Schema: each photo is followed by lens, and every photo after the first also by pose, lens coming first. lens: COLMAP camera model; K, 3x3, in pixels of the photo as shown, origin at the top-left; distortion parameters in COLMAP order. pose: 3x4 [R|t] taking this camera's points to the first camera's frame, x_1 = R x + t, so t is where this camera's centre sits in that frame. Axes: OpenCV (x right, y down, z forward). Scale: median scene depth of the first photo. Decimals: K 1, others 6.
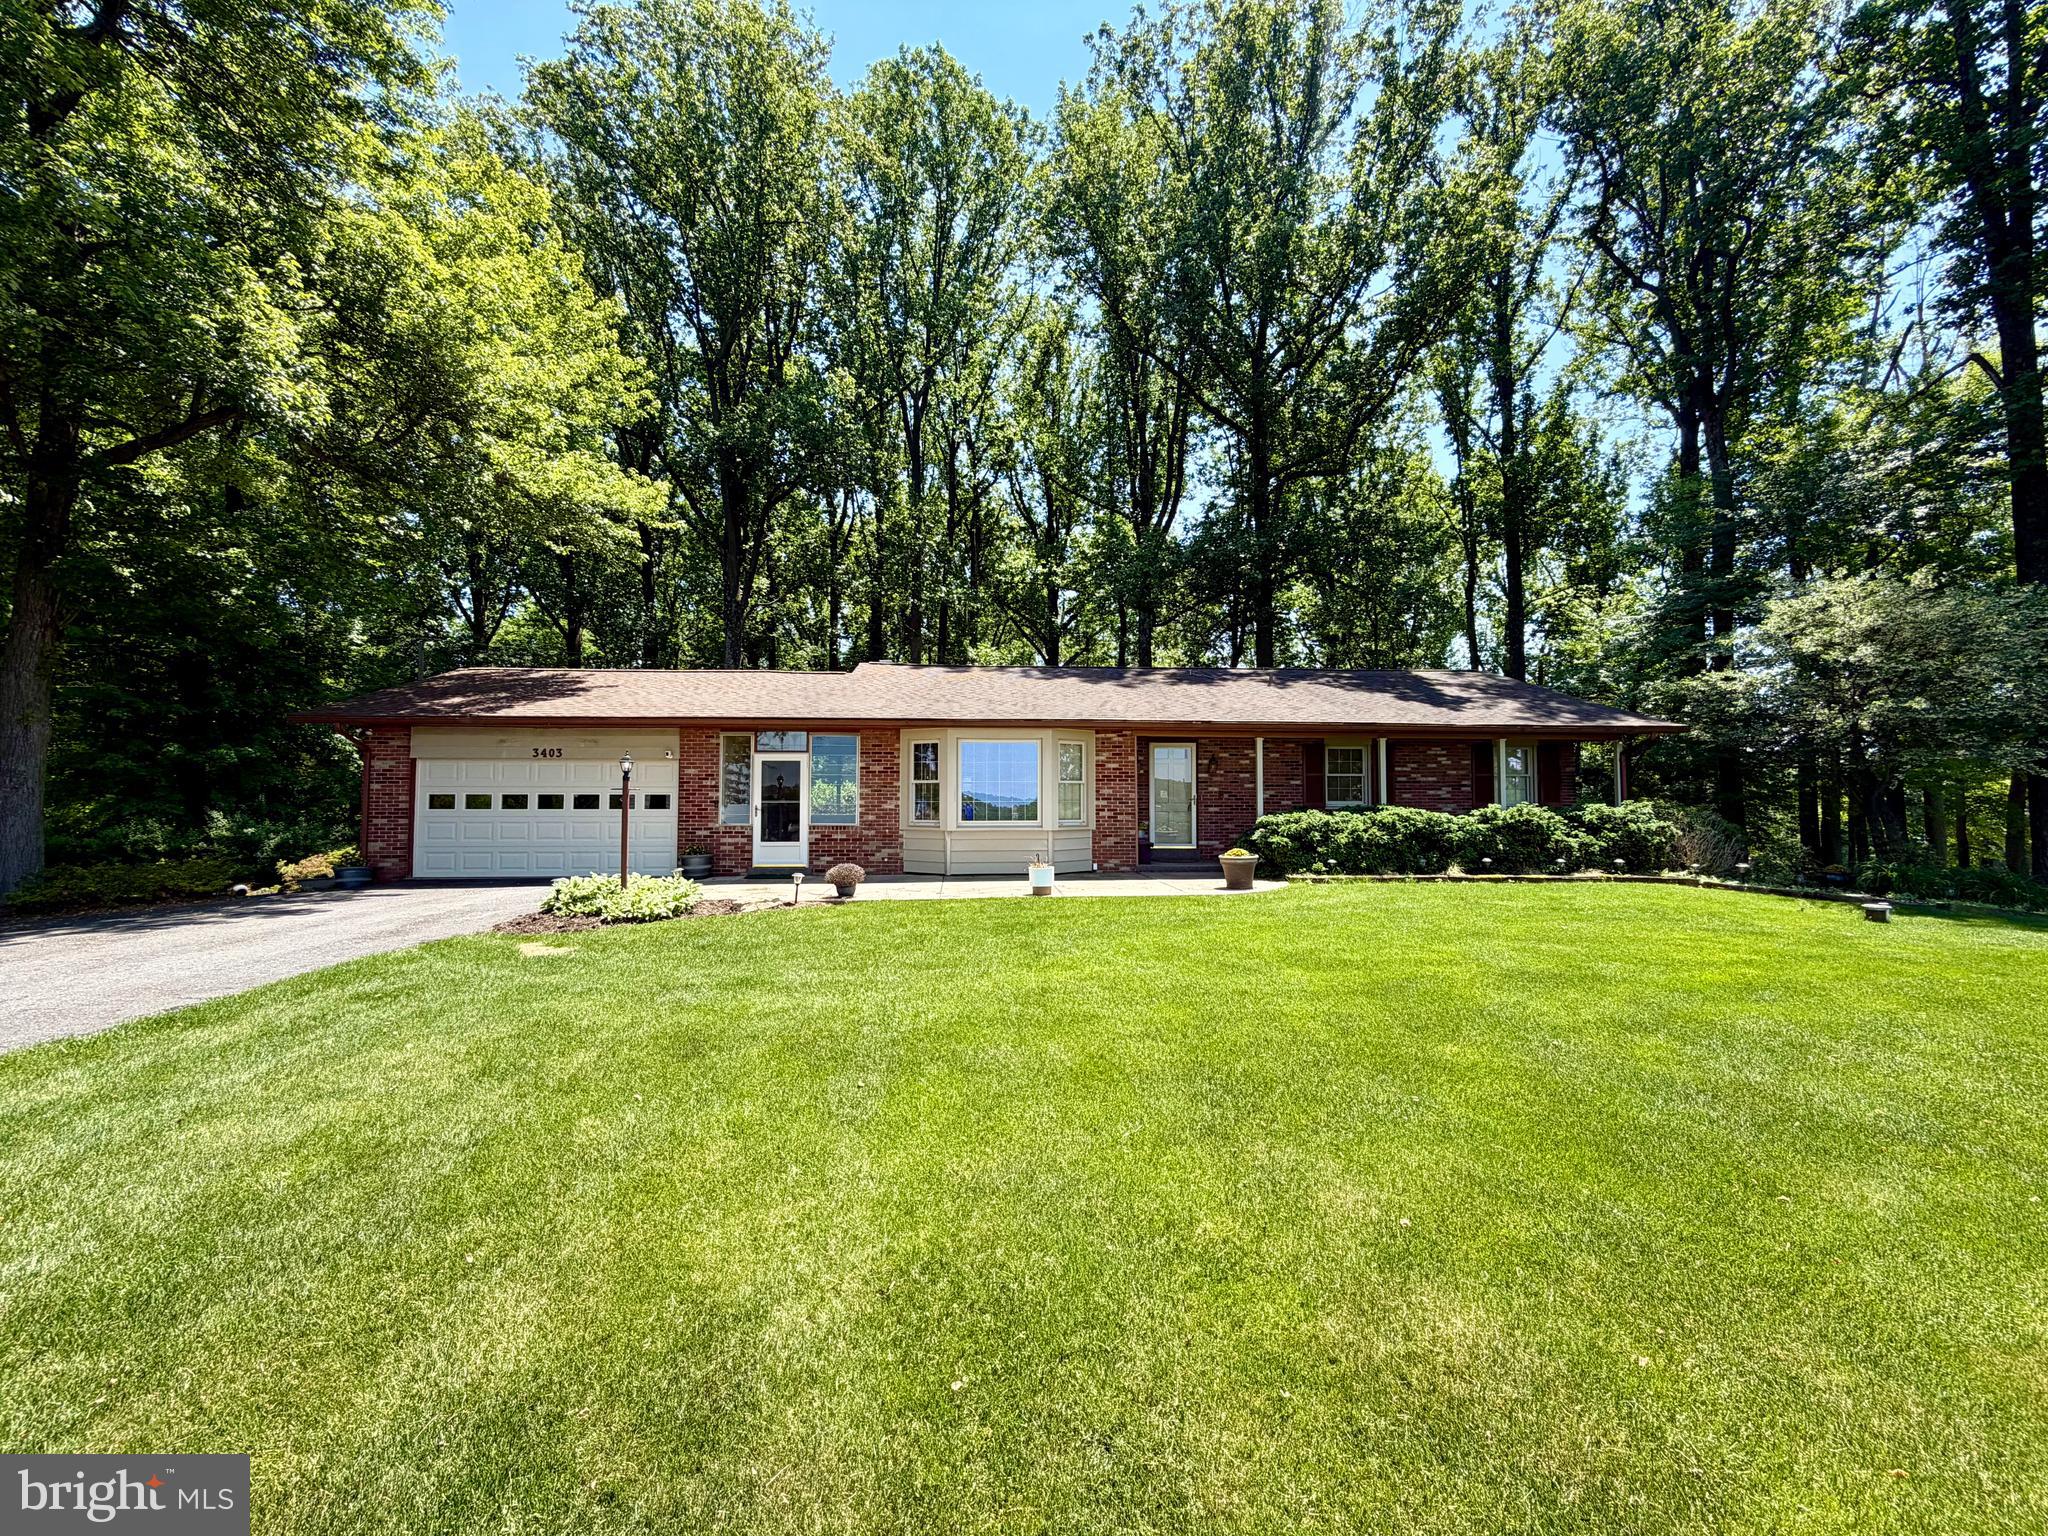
lens RADIAL K [[816.2, 0, 1018.1], [0, 816.2, 768.8], [0, 0, 1]] dist [-0.000641, 0.000187]
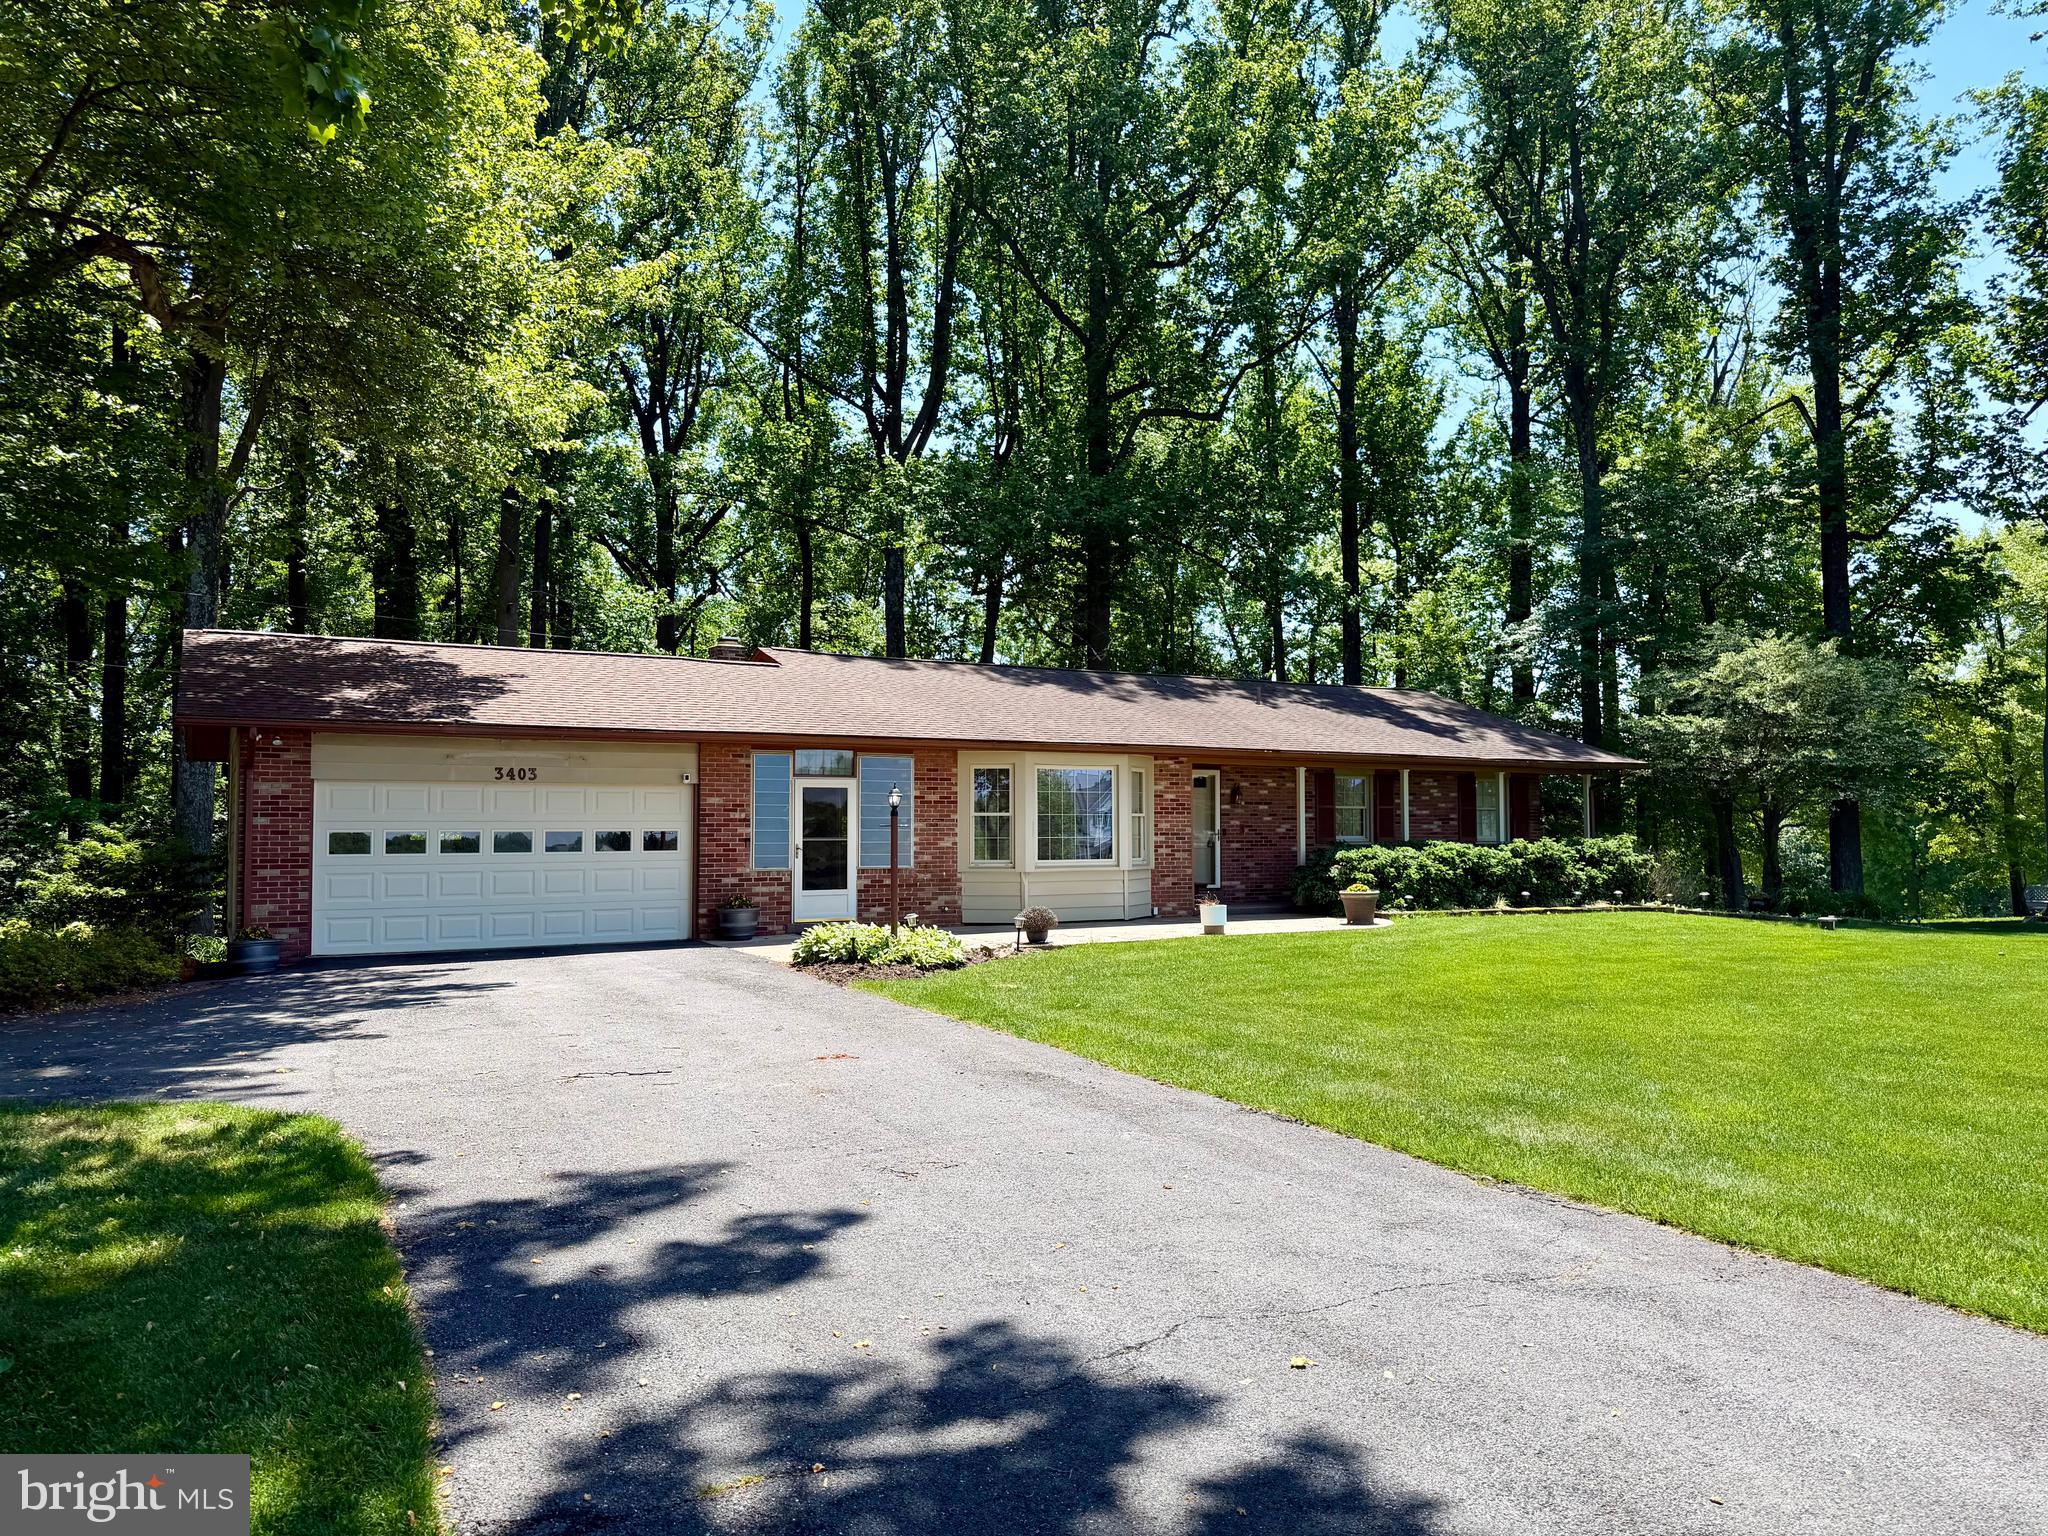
lens RADIAL K [[1421.1, 0, 1024.0], [0, 1421.1, 768.0], [0, 0, 1]] dist [0.122138, -0.172322]
pose [[0.901539, 0.016432, 0.432386, -0.573315], [-0.014156, 0.999864, -0.008483, -0.015982], [-0.432467, 0.001527, 0.901649, -0.266532]]
